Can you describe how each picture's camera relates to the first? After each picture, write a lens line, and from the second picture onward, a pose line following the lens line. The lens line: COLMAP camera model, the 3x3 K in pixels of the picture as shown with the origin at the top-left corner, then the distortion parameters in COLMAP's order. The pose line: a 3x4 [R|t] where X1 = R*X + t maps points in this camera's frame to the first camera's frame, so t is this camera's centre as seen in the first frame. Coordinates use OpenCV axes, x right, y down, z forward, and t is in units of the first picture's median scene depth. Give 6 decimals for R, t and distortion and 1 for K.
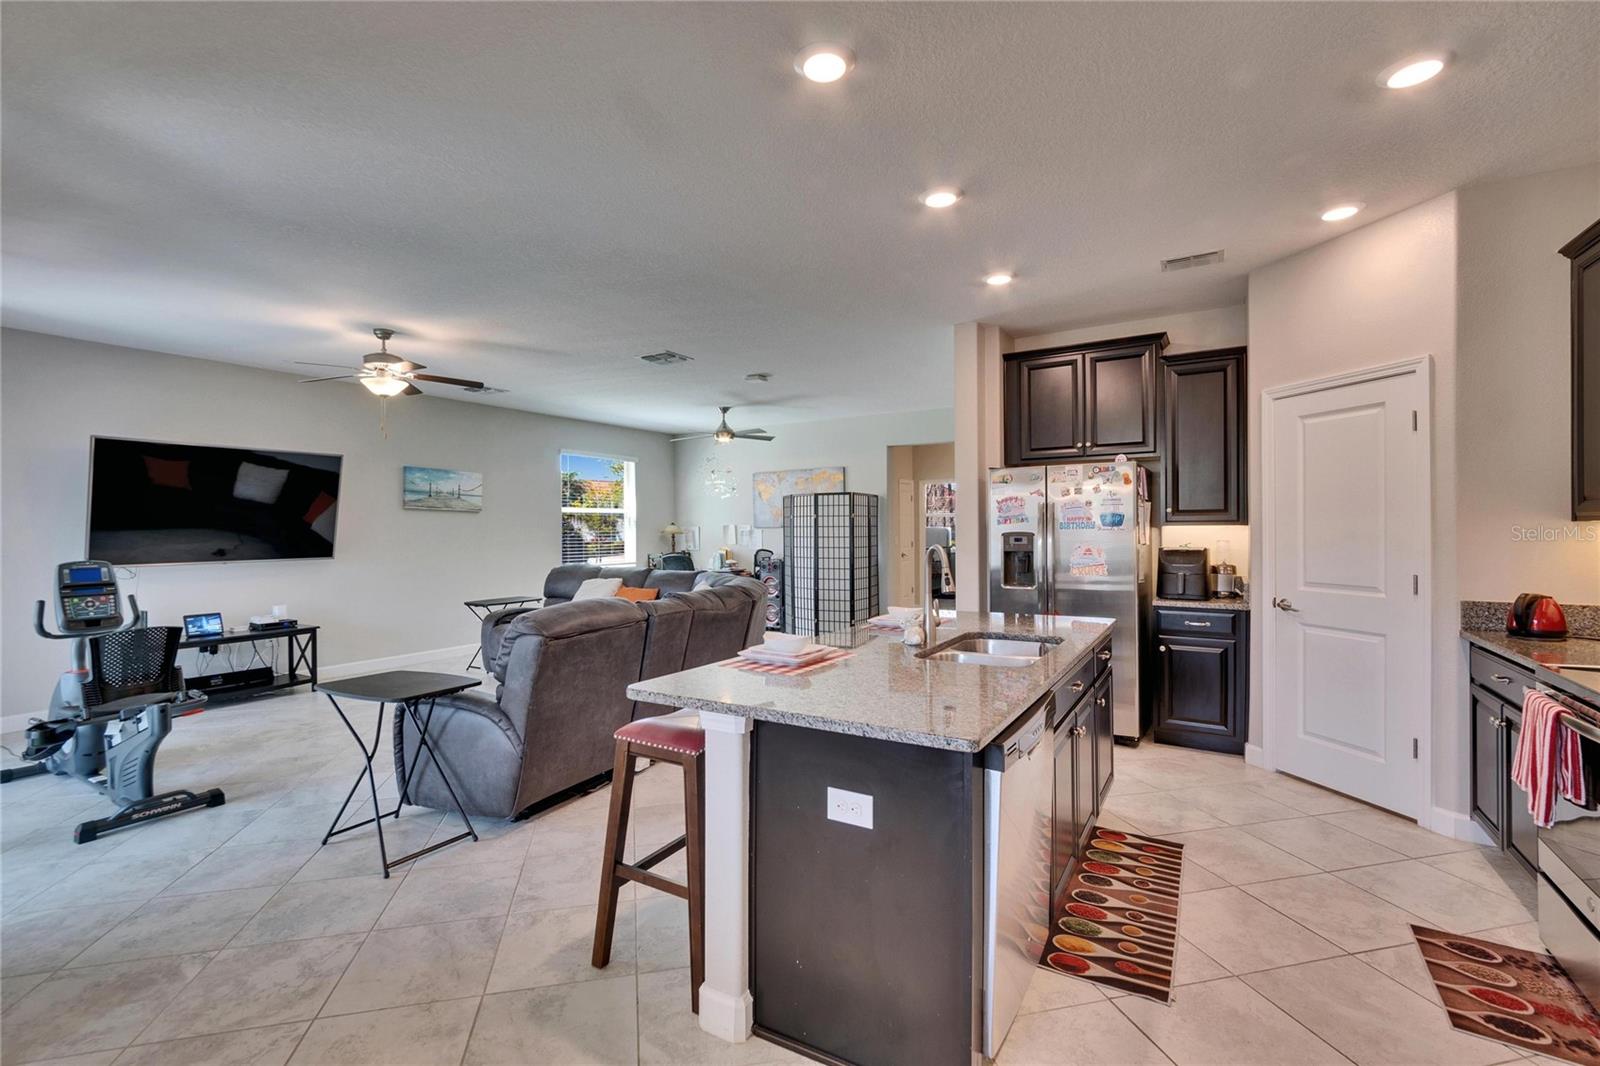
lens RADIAL K [[701.2, 0, 791.7], [0, 701.2, 533.5], [0, 0, 1]] dist [-0.007013, 0.002439]
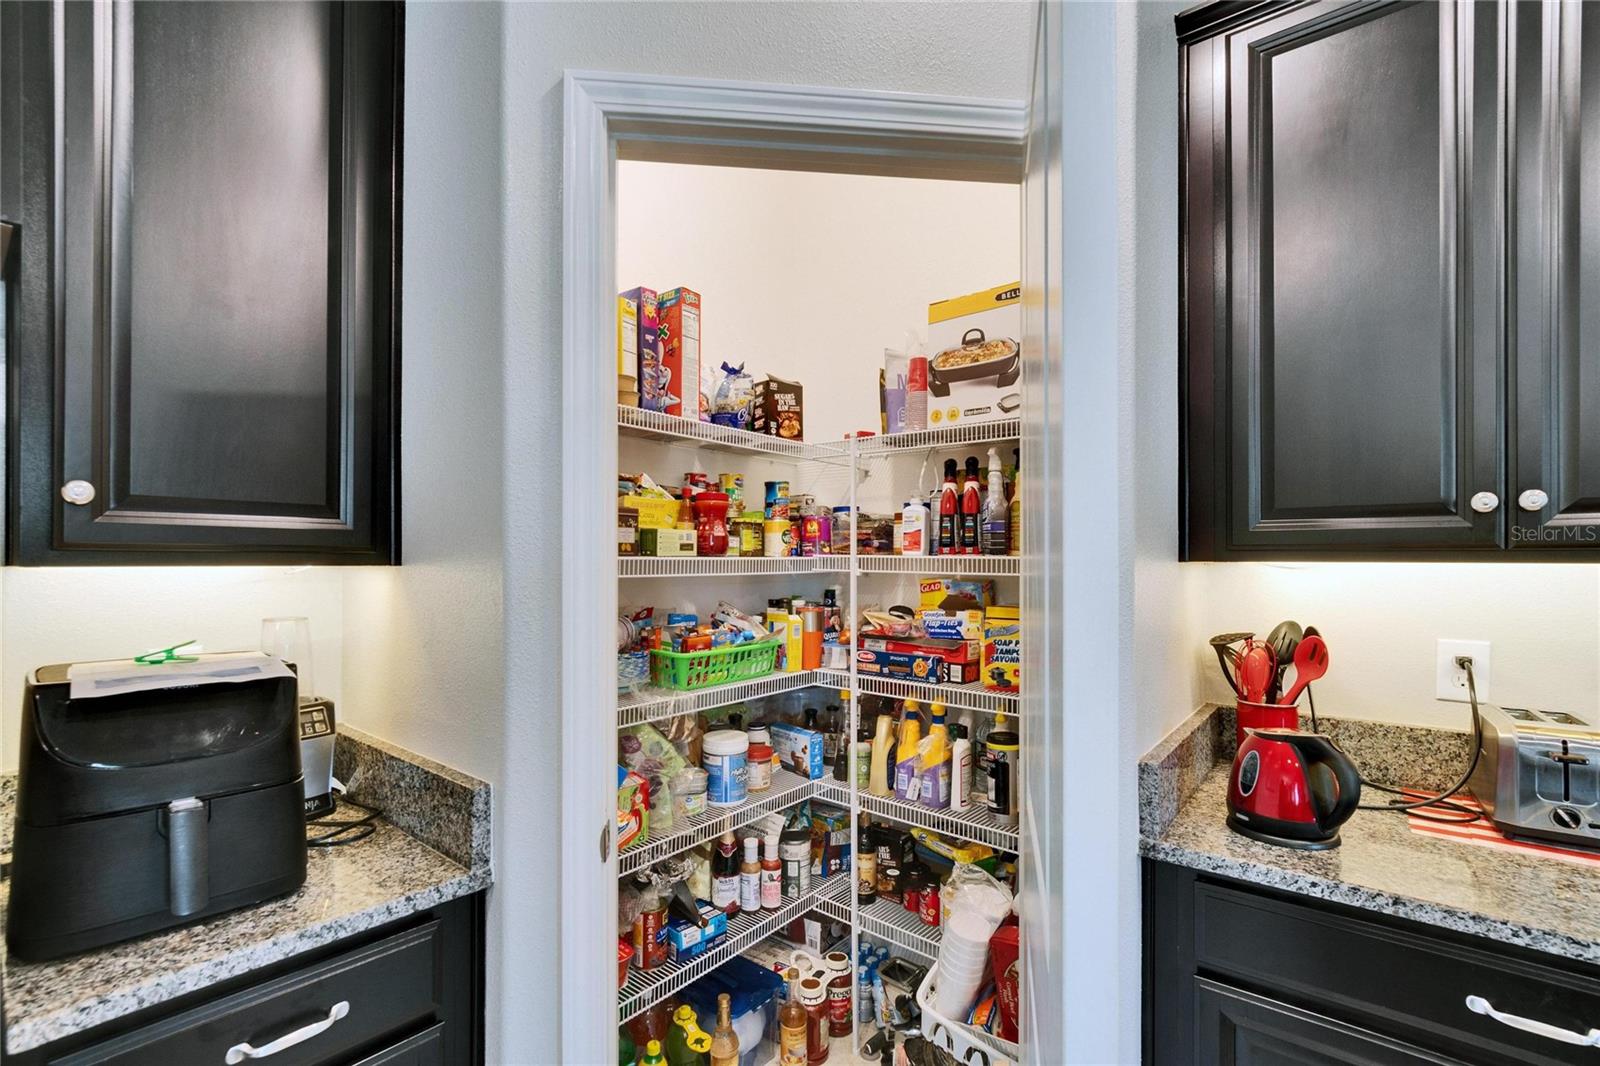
lens RADIAL K [[708.9, 0, 798.4], [0, 708.9, 557.3], [0, 0, 1]] dist [-0.005306, 0.000833]
pose [[0.134995, 0.003550, 0.990840, 0.348920], [0.006197, 0.999971, -0.004427, -0.011824], [-0.990827, 0.006737, 0.134969, 0.734432]]
